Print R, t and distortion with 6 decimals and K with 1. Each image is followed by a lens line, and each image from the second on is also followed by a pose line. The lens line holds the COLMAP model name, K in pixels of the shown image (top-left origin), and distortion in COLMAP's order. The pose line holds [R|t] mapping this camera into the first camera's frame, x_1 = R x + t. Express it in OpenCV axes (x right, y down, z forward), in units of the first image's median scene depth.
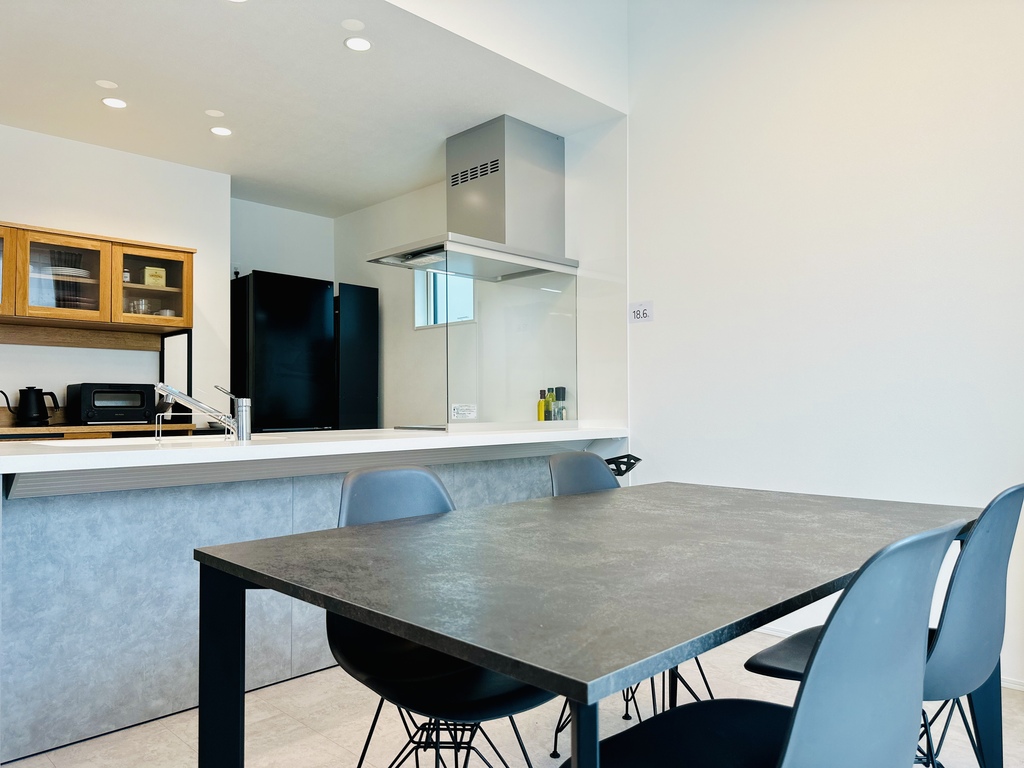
lens RADIAL K [[709.8, 0, 512.0], [0, 709.8, 384.0], [0, 0, 1]] dist [0.090844, -0.151522]
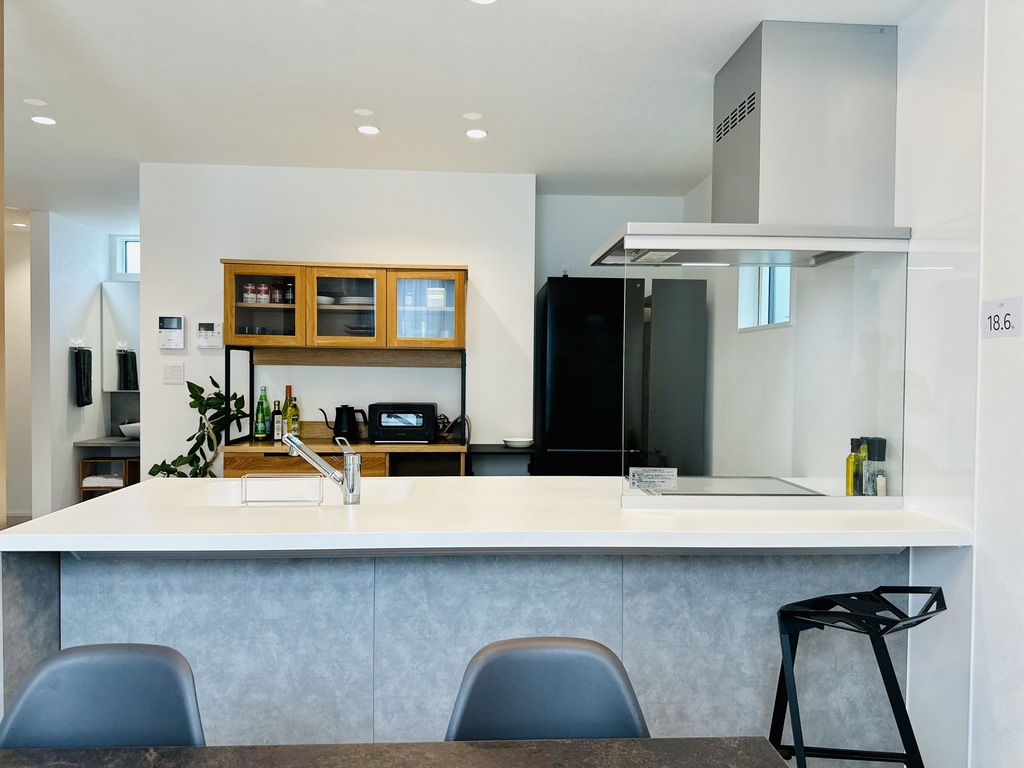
lens RADIAL K [[709.8, 0, 512.0], [0, 709.8, 384.0], [0, 0, 1]] dist [0.090844, -0.151522]
pose [[0.745276, 0.024883, -0.666292, 0.277939], [0.007378, 0.998934, 0.045558, -0.082751], [0.666716, -0.038869, 0.744298, 0.376159]]
